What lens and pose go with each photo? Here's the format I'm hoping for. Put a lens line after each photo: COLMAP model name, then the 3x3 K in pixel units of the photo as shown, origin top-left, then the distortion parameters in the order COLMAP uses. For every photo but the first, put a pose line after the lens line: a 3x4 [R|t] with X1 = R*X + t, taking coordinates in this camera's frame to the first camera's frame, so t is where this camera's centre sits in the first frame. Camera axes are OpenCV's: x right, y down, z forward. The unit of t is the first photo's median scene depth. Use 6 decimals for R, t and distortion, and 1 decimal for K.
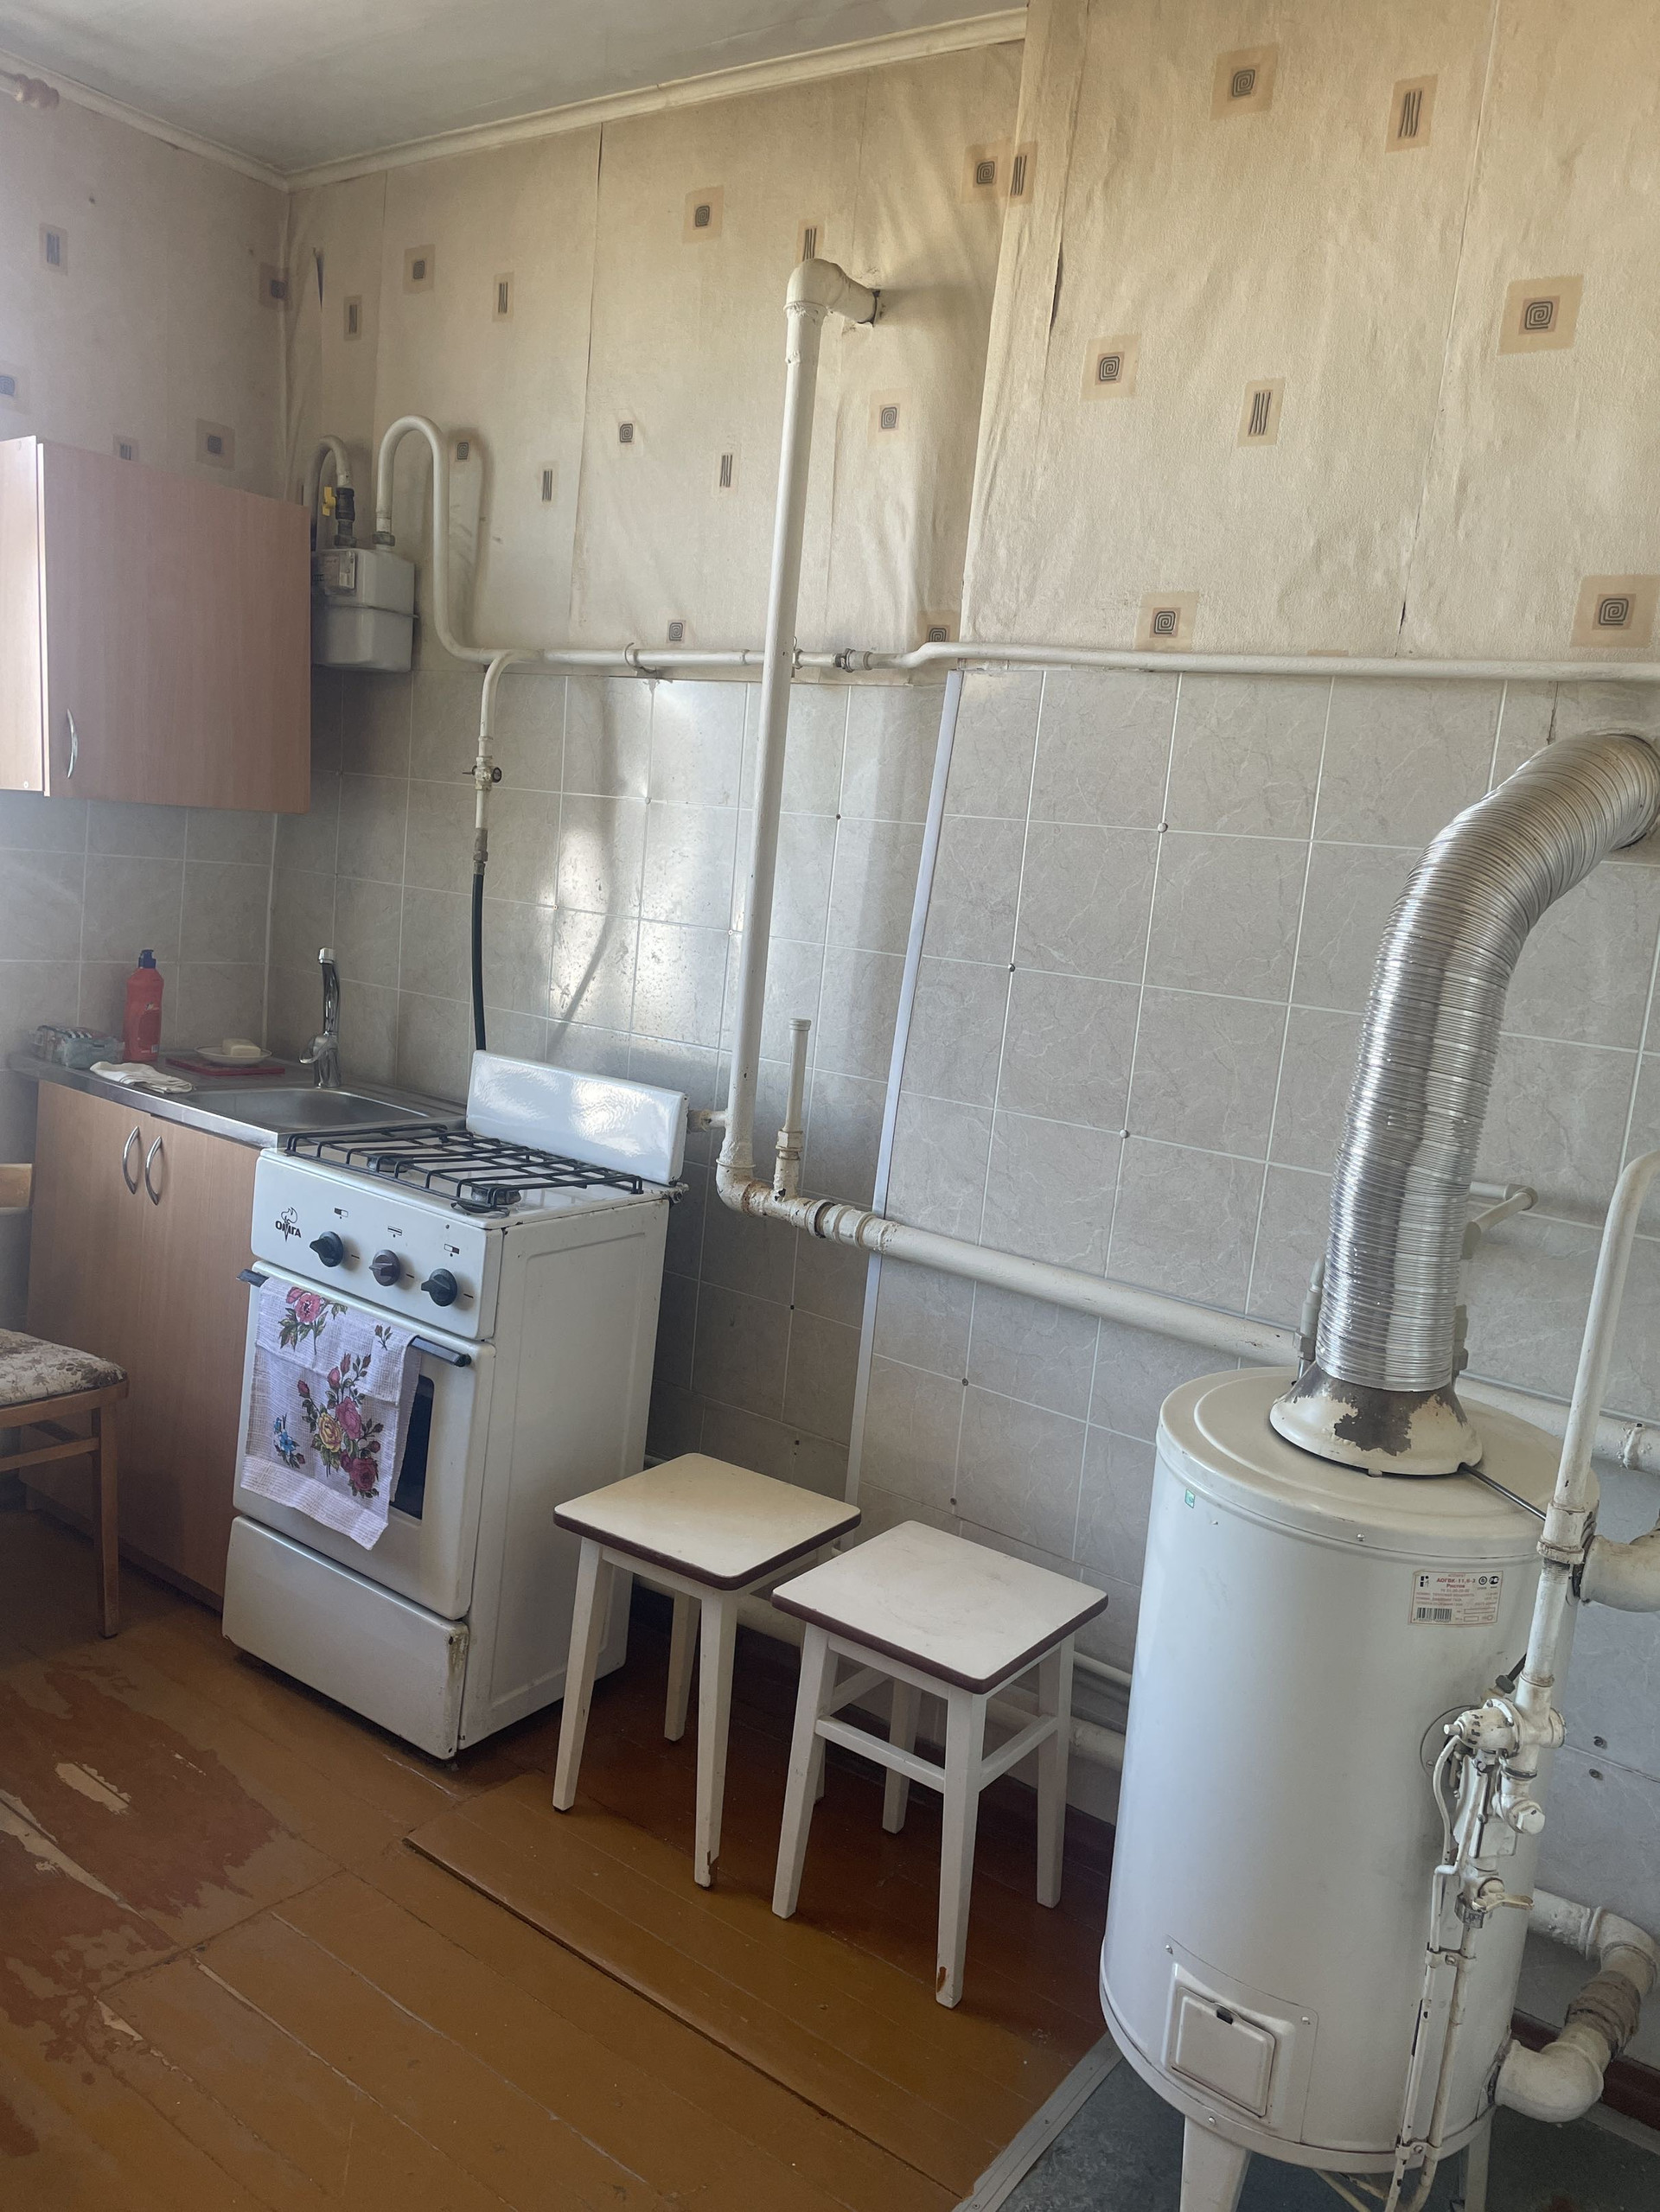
lens RADIAL K [[1682.0, 0, 832.5], [0, 1682.0, 1115.6], [0, 0, 1]] dist [0.067828, -0.071839]
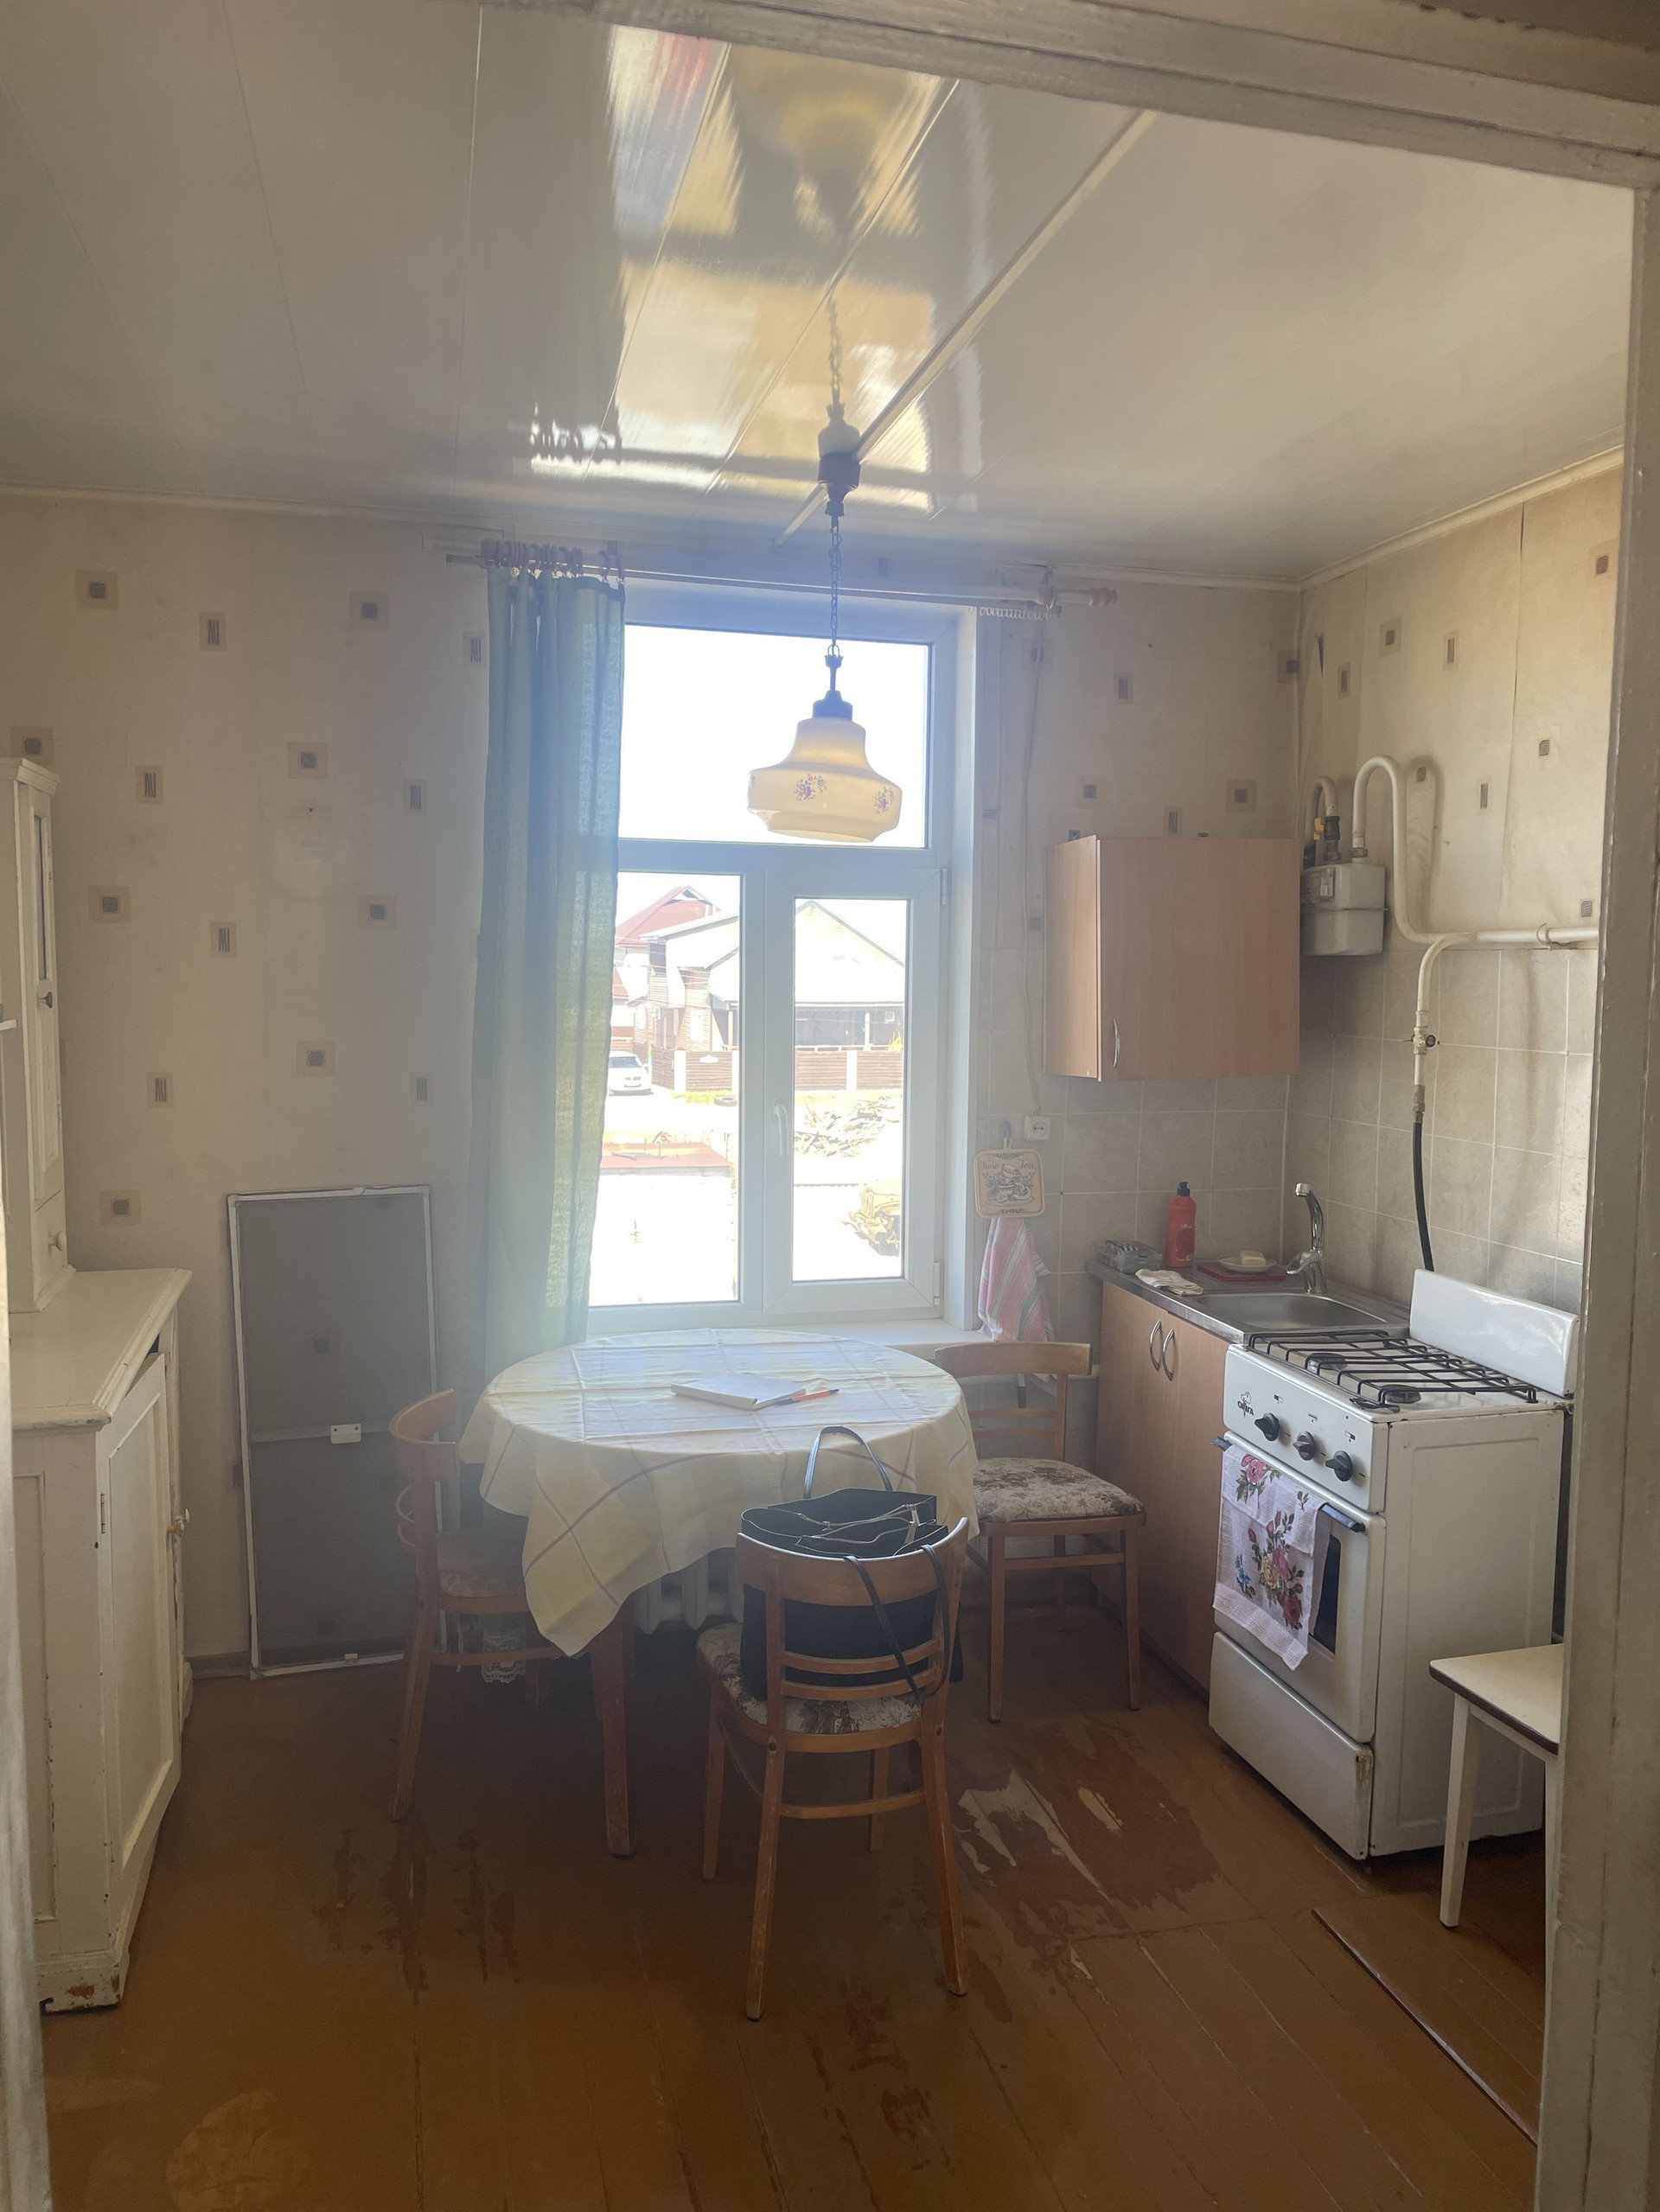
lens RADIAL K [[1682.0, 0, 834.2], [0, 1682.0, 1113.9], [0, 0, 1]] dist [0.067828, -0.071839]
pose [[0.774565, -0.031352, -0.631717, 0.246837], [-0.031762, 0.995583, -0.088354, -0.031196], [0.631696, 0.088500, 0.770148, -0.206411]]
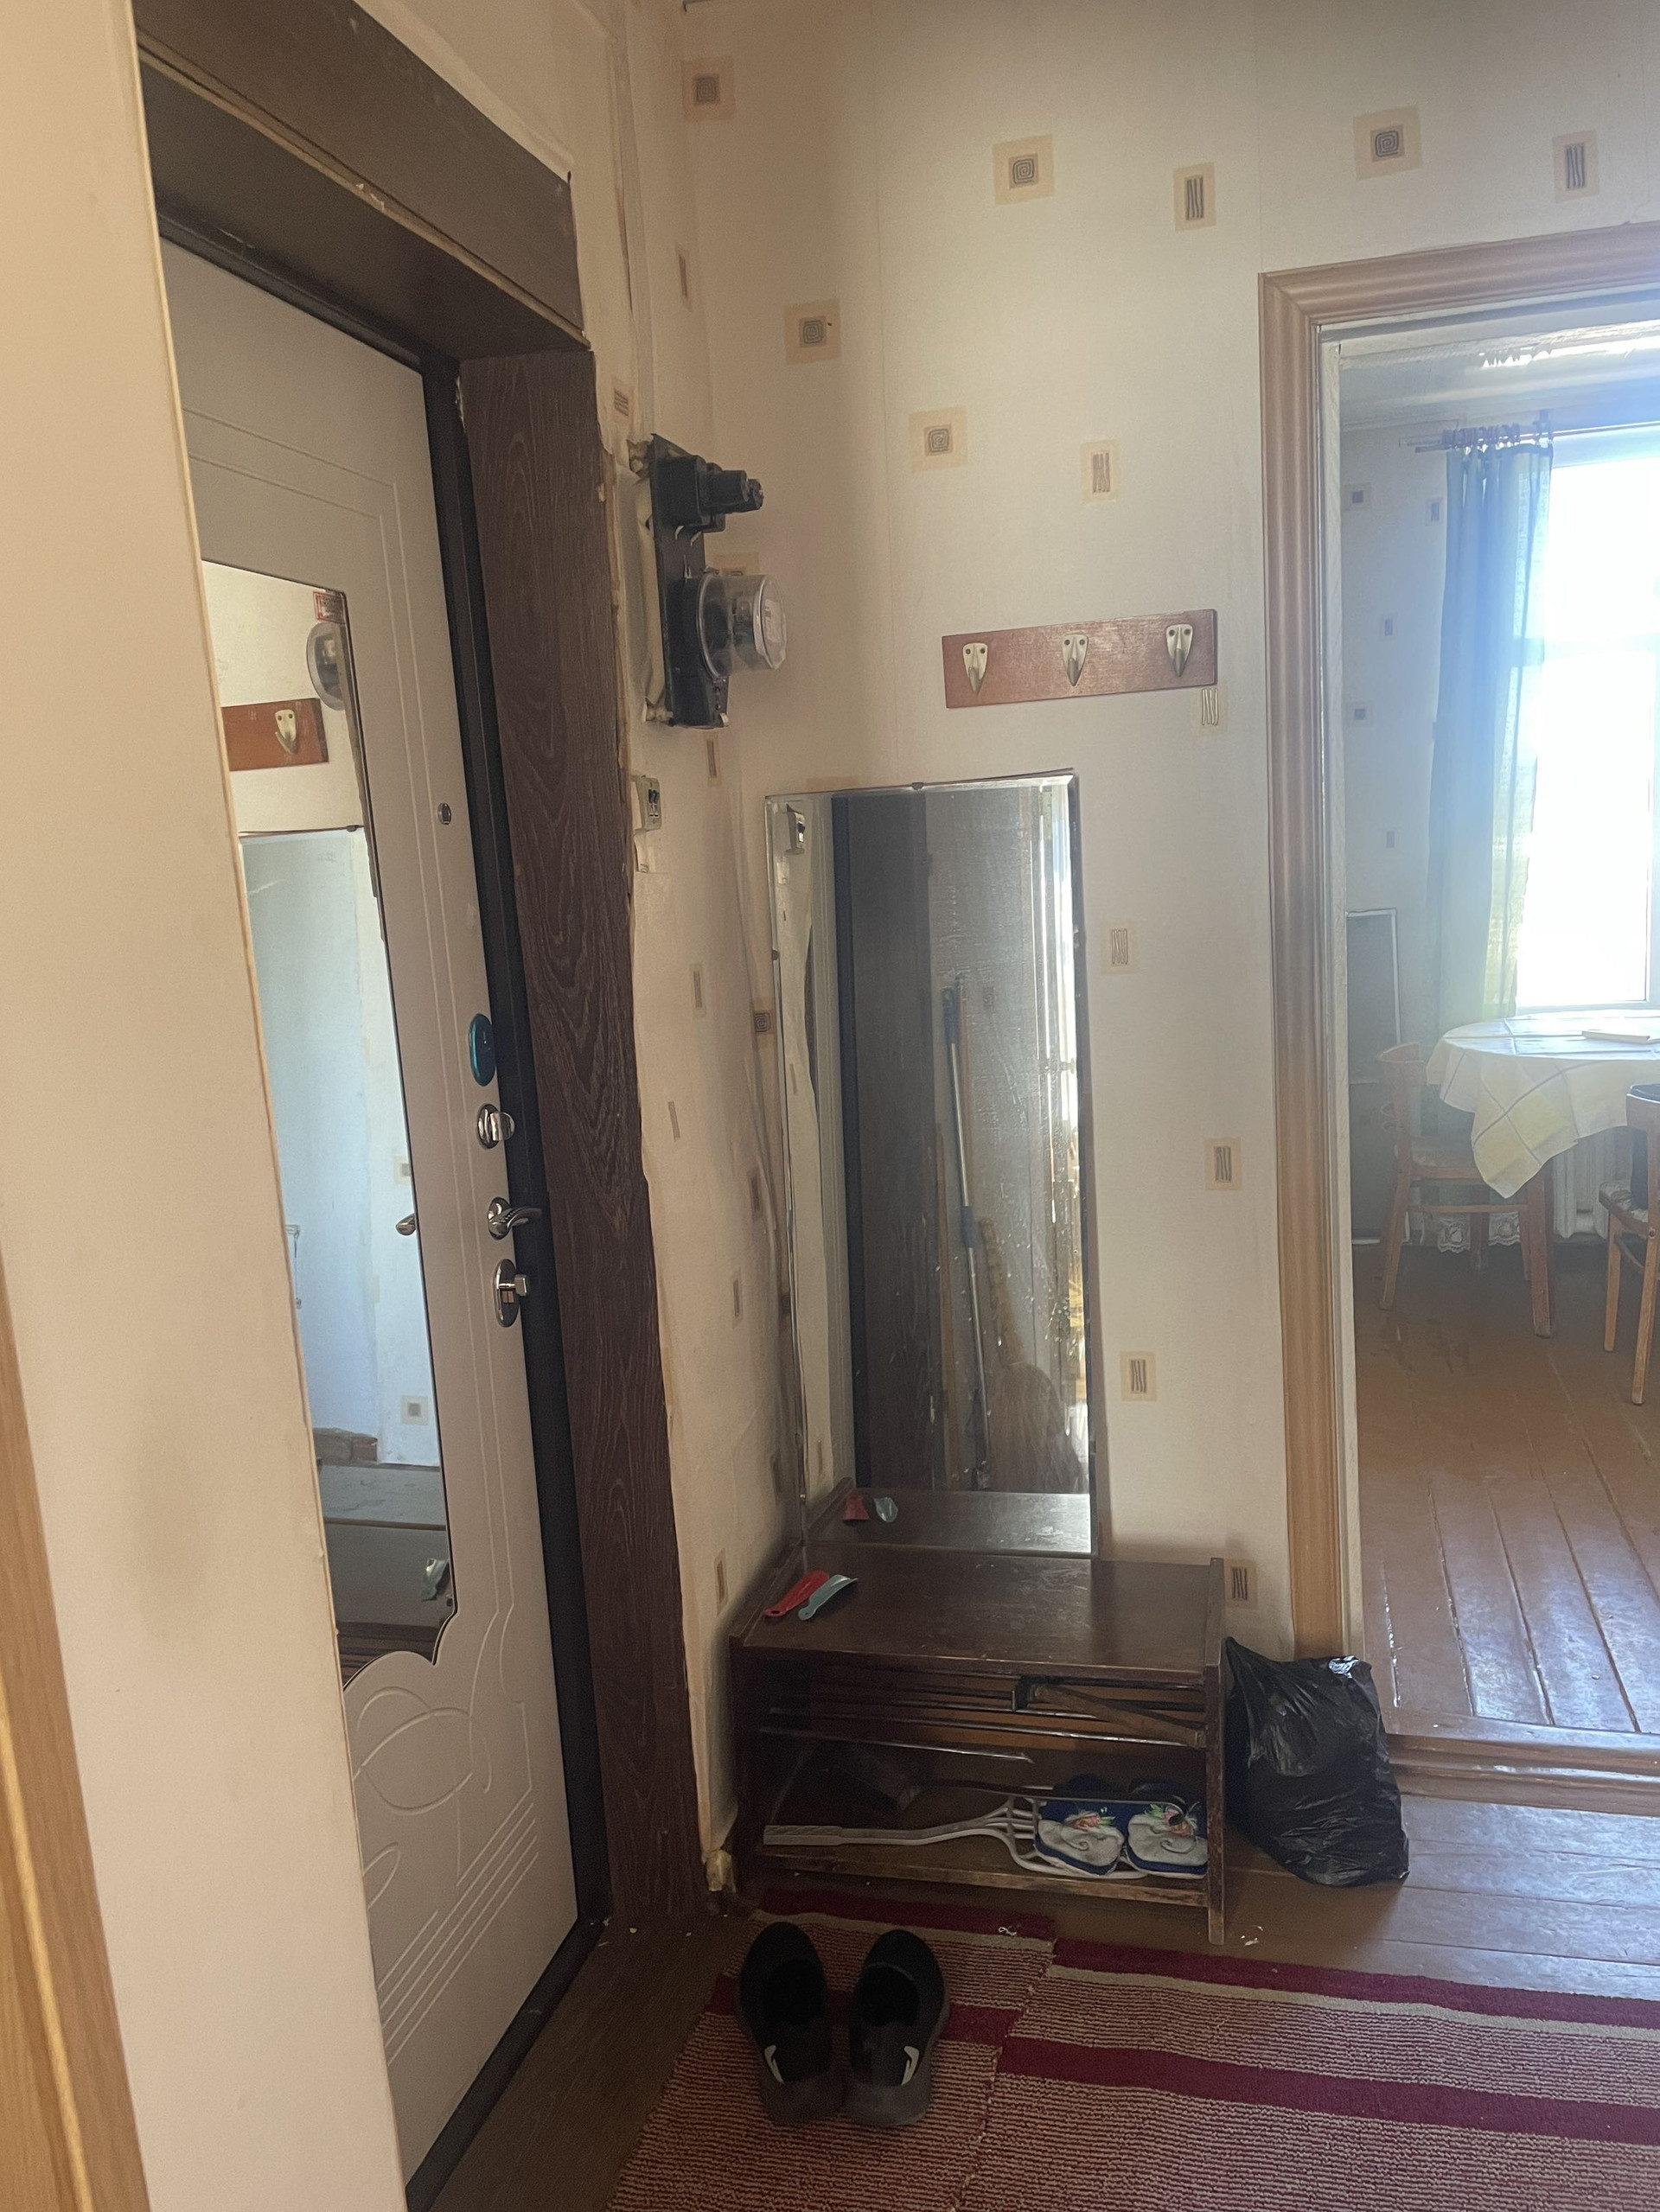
lens RADIAL K [[1682.0, 0, 833.2], [0, 1682.0, 1113.7], [0, 0, 1]] dist [0.067828, -0.071839]
pose [[0.355351, 0.033668, -0.934126, 0.738003], [-0.042909, 0.998885, 0.019679, 0.149601], [0.933747, 0.033090, 0.356400, -0.659694]]
